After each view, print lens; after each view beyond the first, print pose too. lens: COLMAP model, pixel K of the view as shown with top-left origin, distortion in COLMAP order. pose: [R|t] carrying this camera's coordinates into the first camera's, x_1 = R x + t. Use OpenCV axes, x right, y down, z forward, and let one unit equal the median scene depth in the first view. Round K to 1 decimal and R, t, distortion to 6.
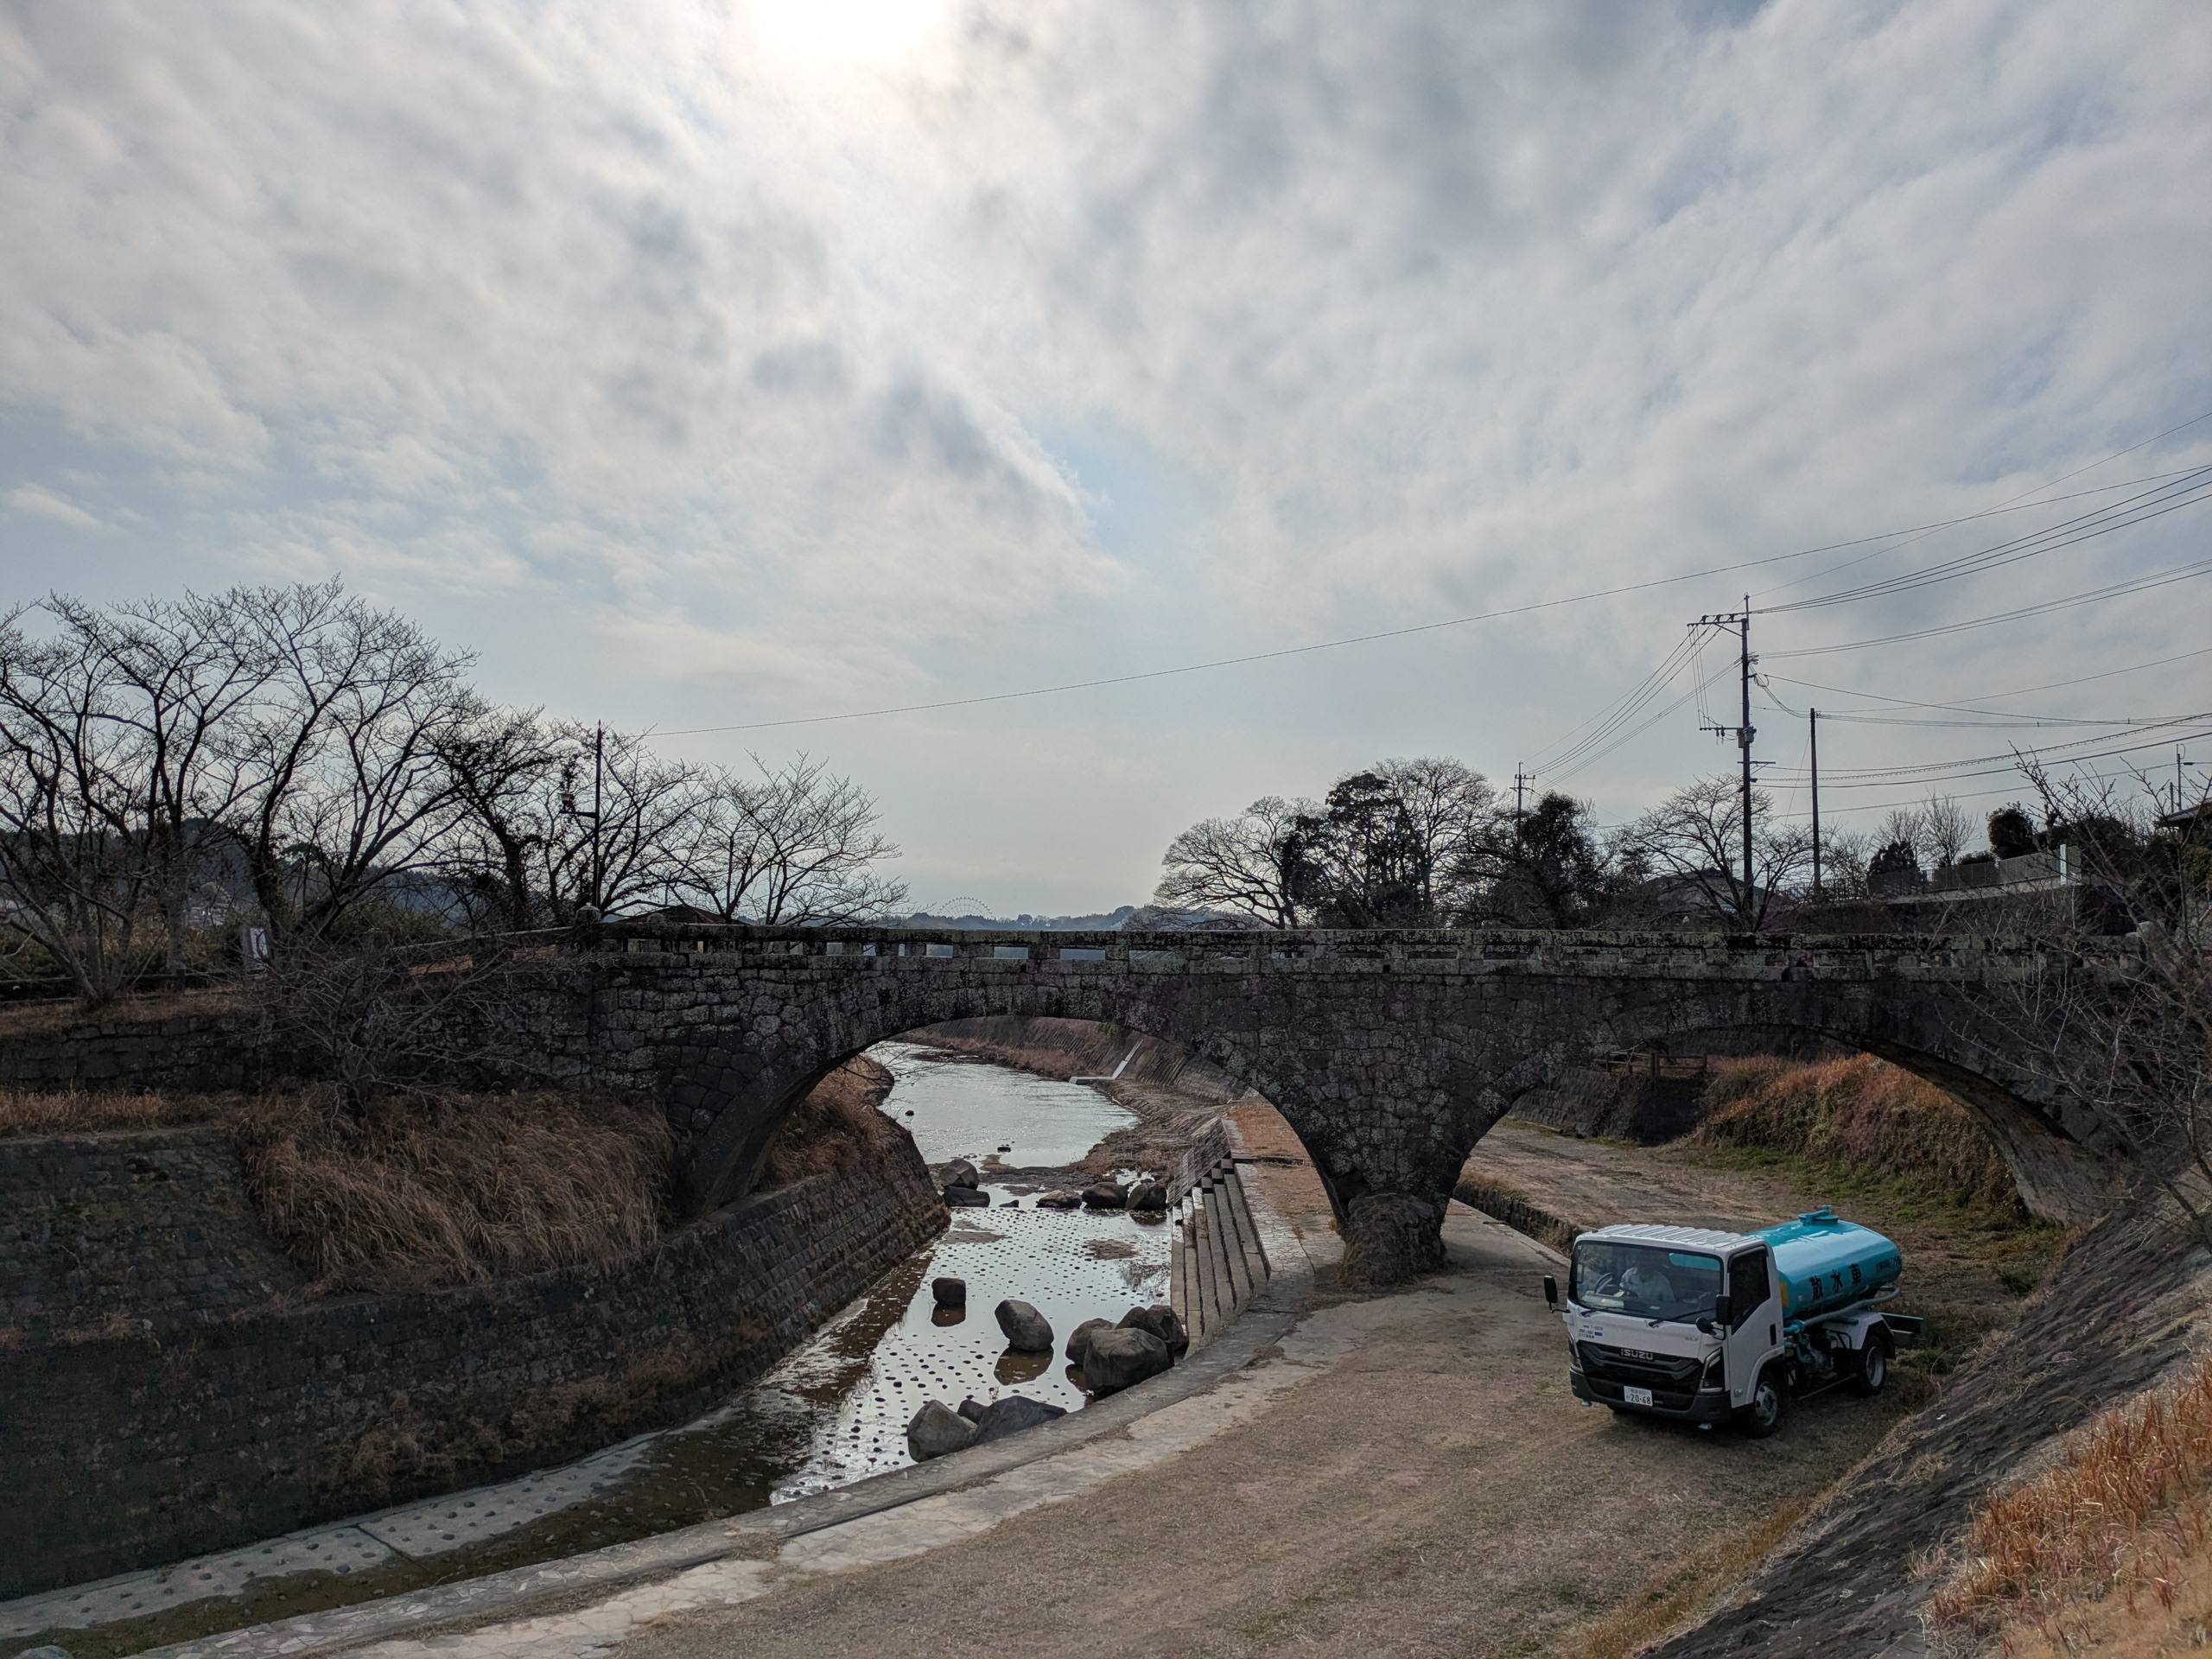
lens RADIAL K [[1663.3, 0, 1121.8], [0, 1663.3, 826.6], [0, 0, 1]] dist [0.058645, -0.002405]
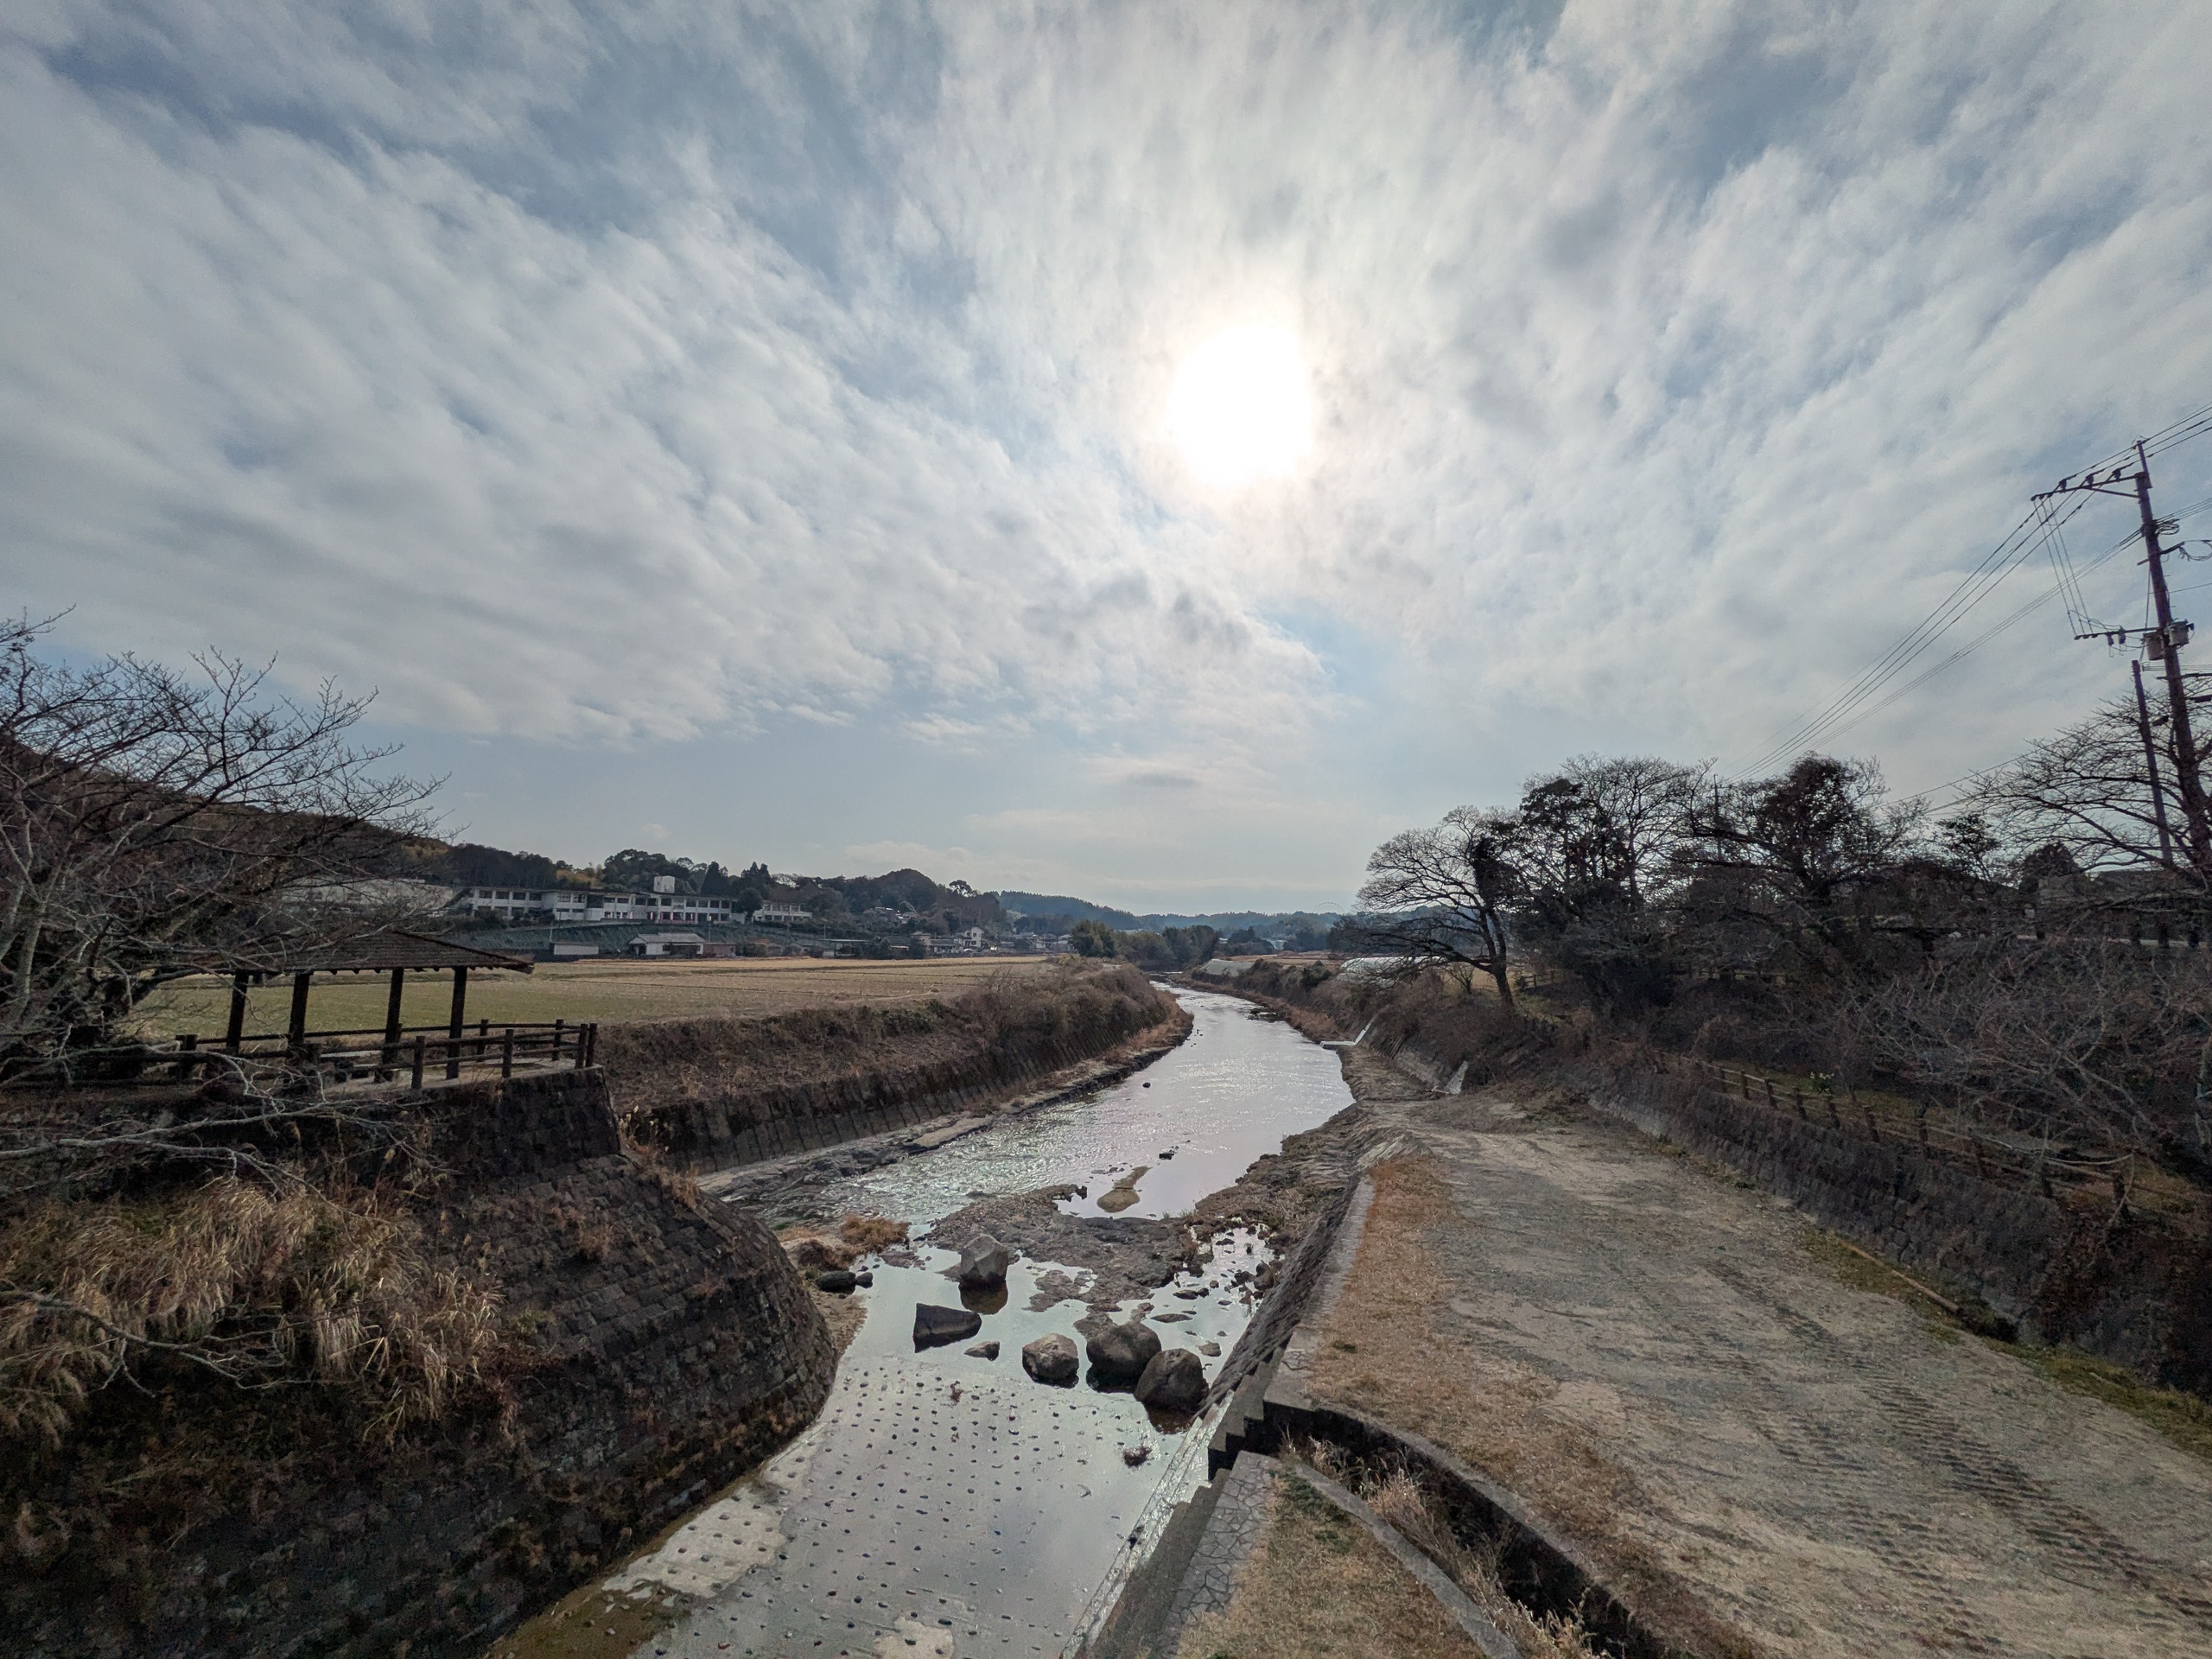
lens RADIAL K [[885.0, 0, 1102.5], [0, 885.0, 829.0], [0, 0, 1]] dist [-0.003046, -0.000276]
pose [[0.939449, -0.050500, -0.338947, 0.066590], [0.036700, 0.998220, -0.047005, 0.017087], [0.340717, 0.031720, 0.939631, 0.396974]]
